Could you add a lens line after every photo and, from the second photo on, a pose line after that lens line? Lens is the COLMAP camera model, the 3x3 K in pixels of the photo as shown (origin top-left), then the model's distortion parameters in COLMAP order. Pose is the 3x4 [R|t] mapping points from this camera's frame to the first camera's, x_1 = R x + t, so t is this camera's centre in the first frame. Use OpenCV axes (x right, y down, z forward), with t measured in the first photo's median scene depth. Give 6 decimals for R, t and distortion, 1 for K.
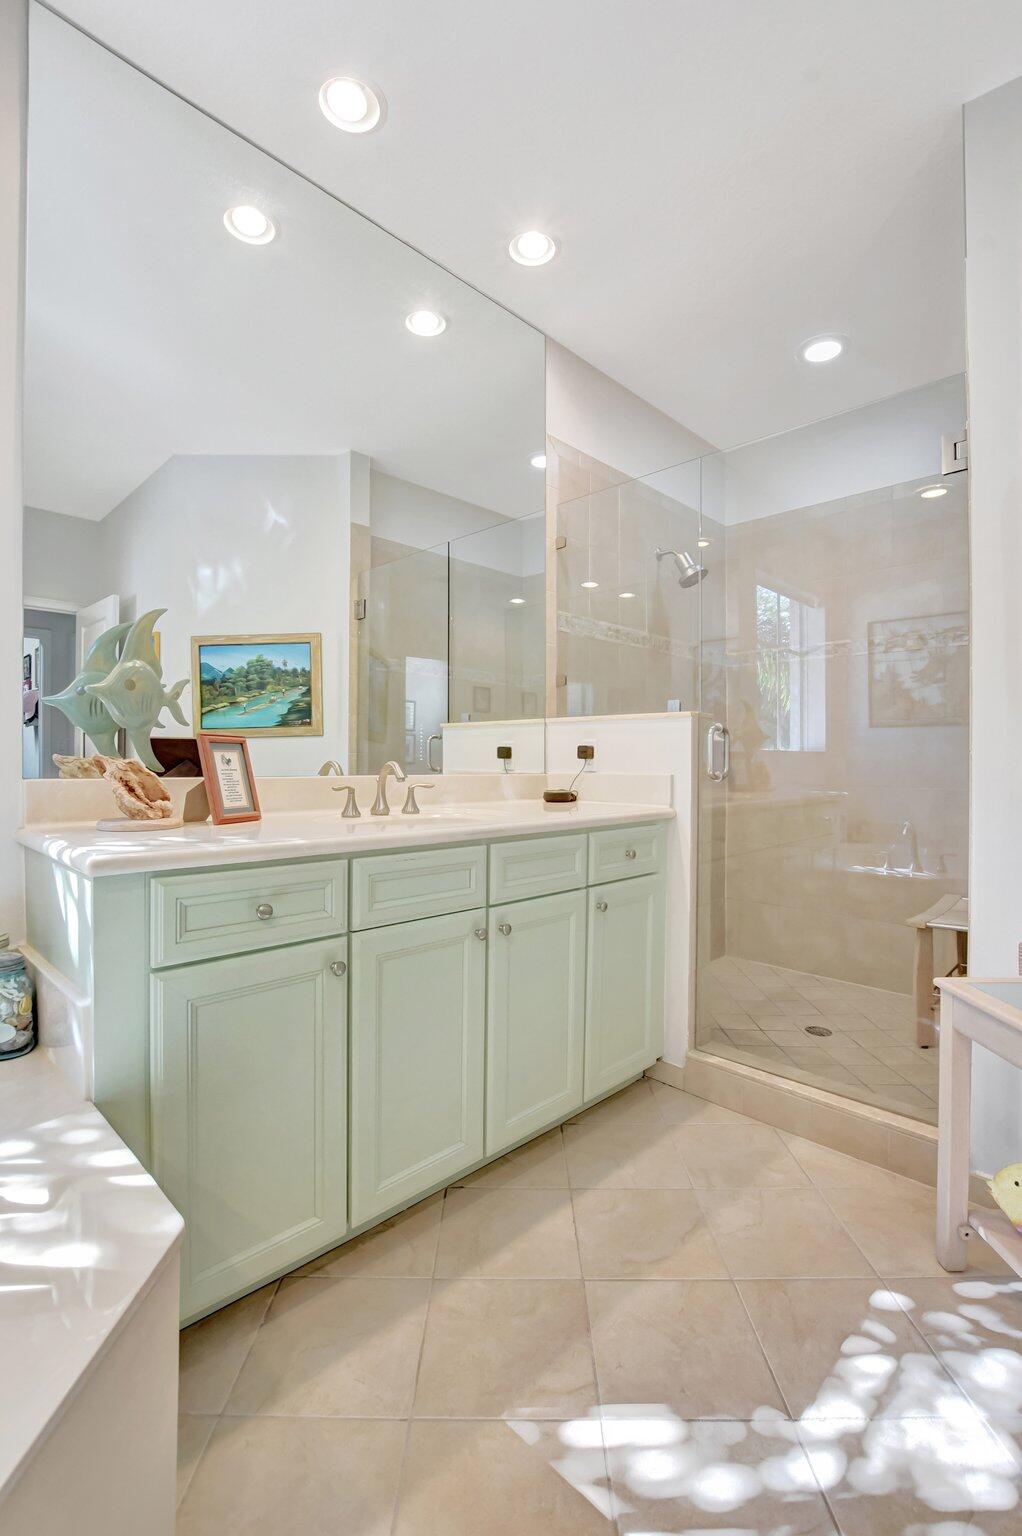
lens RADIAL K [[680.7, 0, 469.7], [0, 680.7, 806.9], [0, 0, 1]] dist [-0.037623, 0.000232]
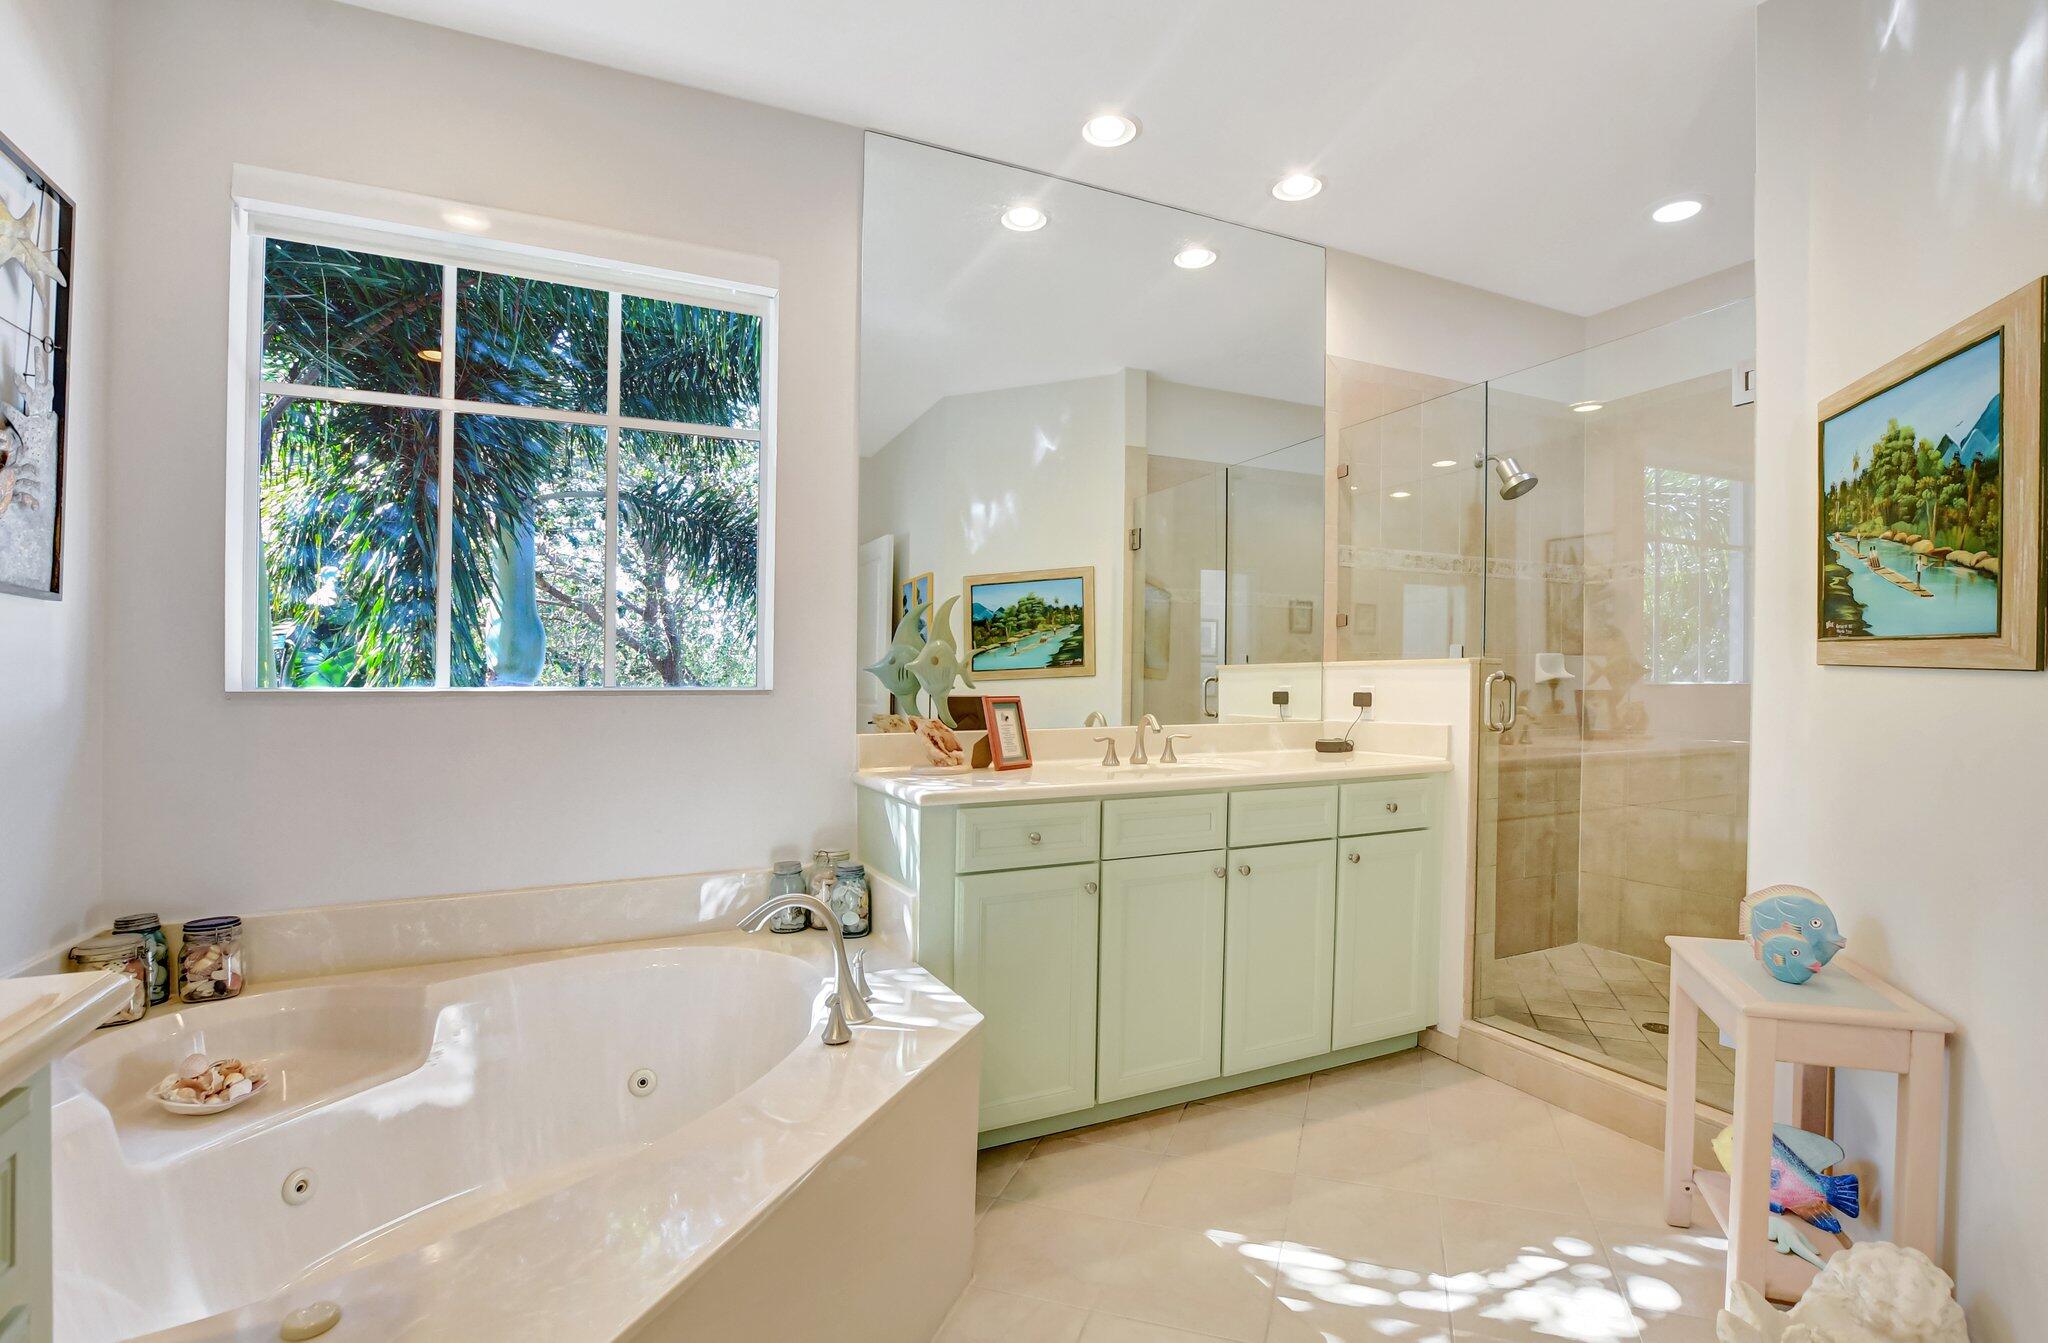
lens RADIAL K [[952.3, 0, 1022.6], [0, 952.3, 683.2], [0, 0, 1]] dist [-0.018777, -0.000271]
pose [[0.953795, -0.009833, -0.300298, 0.125951], [-0.010262, 0.997815, -0.065265, -0.013027], [0.300283, 0.065331, 0.951610, -0.424506]]
